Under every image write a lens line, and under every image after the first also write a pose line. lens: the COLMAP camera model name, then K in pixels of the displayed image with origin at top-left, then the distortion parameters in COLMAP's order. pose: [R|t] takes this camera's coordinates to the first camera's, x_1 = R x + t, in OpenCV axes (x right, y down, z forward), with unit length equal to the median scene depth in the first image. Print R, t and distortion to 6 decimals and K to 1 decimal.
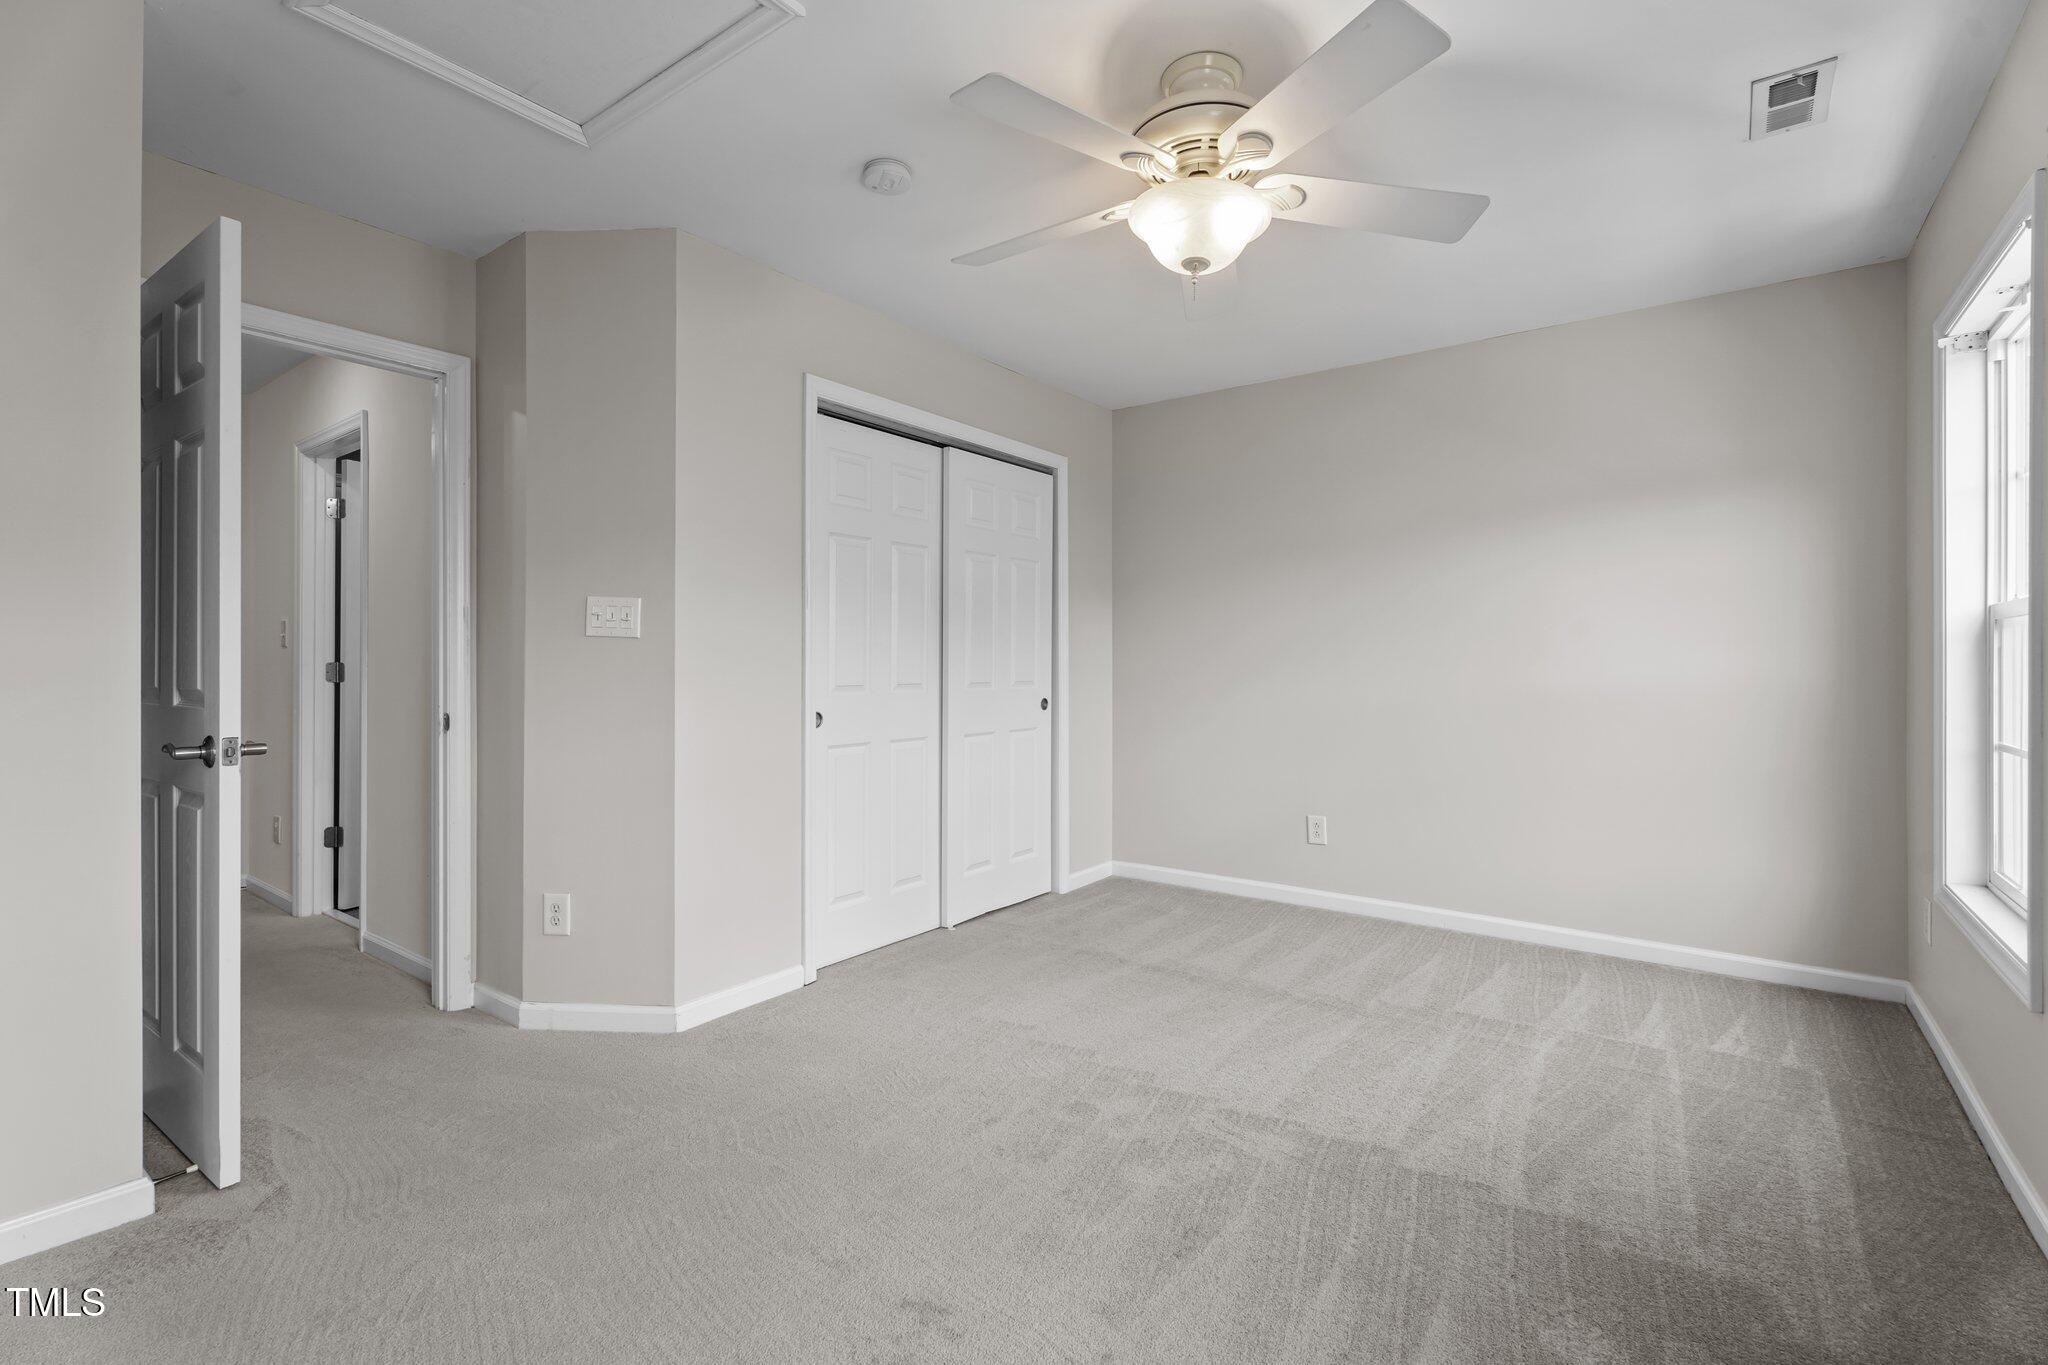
lens RADIAL K [[917.6, 0, 1029.2], [0, 917.6, 657.8], [0, 0, 1]] dist [-0.000037, -0.000012]
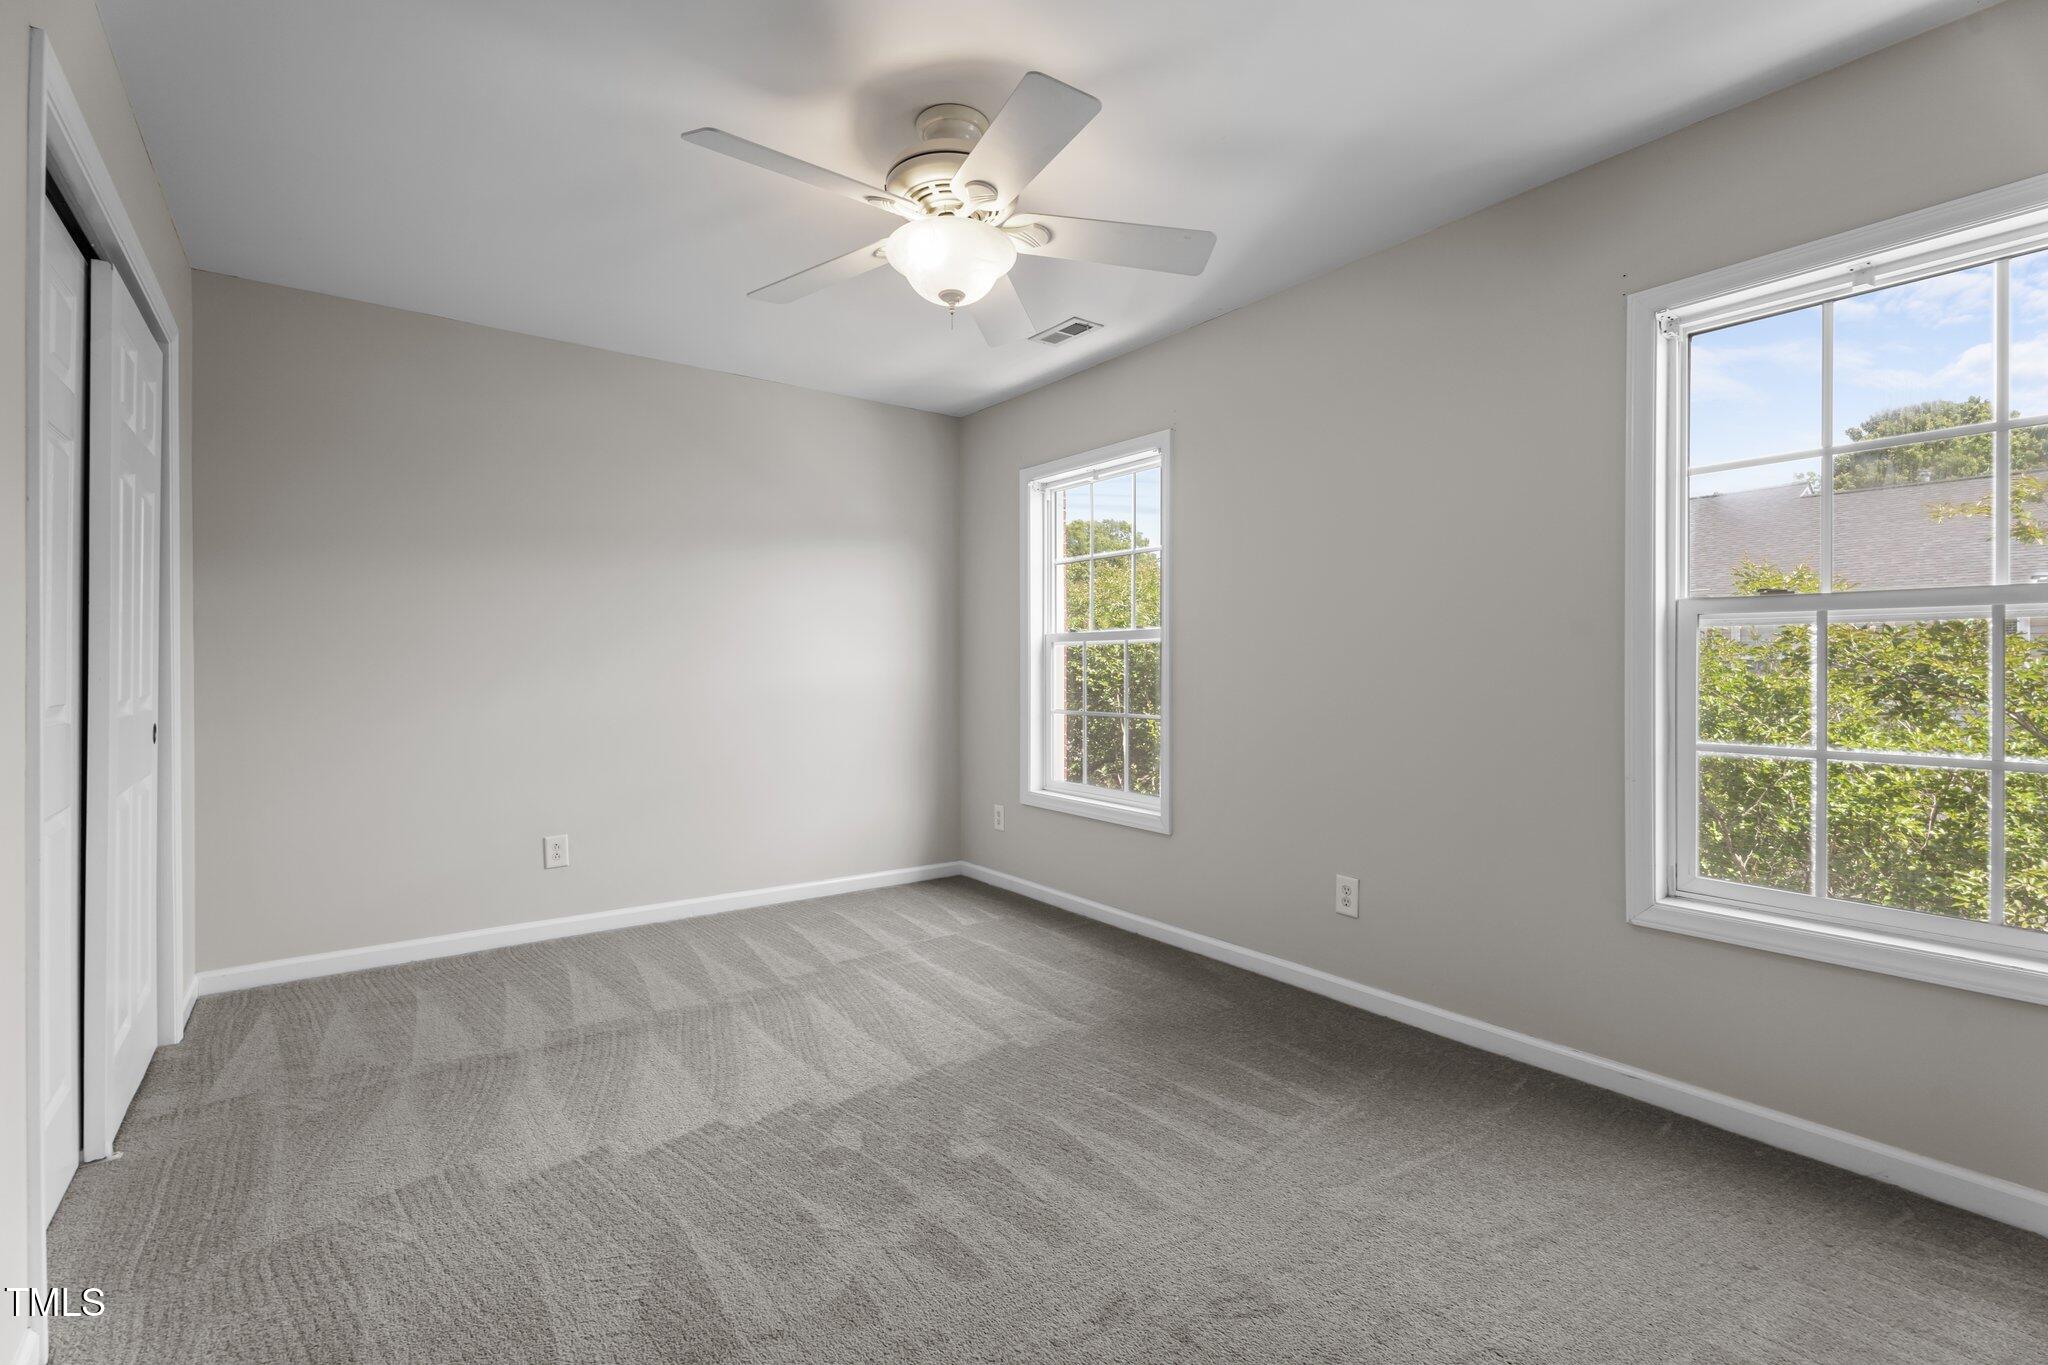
lens RADIAL K [[917.6, 0, 1029.2], [0, 917.6, 657.8], [0, 0, 1]] dist [-0.000037, -0.000012]
pose [[0.279756, 0.011951, 0.959997, -0.626317], [-0.006959, 0.999921, -0.010420, 0.007307], [-0.960046, -0.003766, 0.279817, 0.461313]]
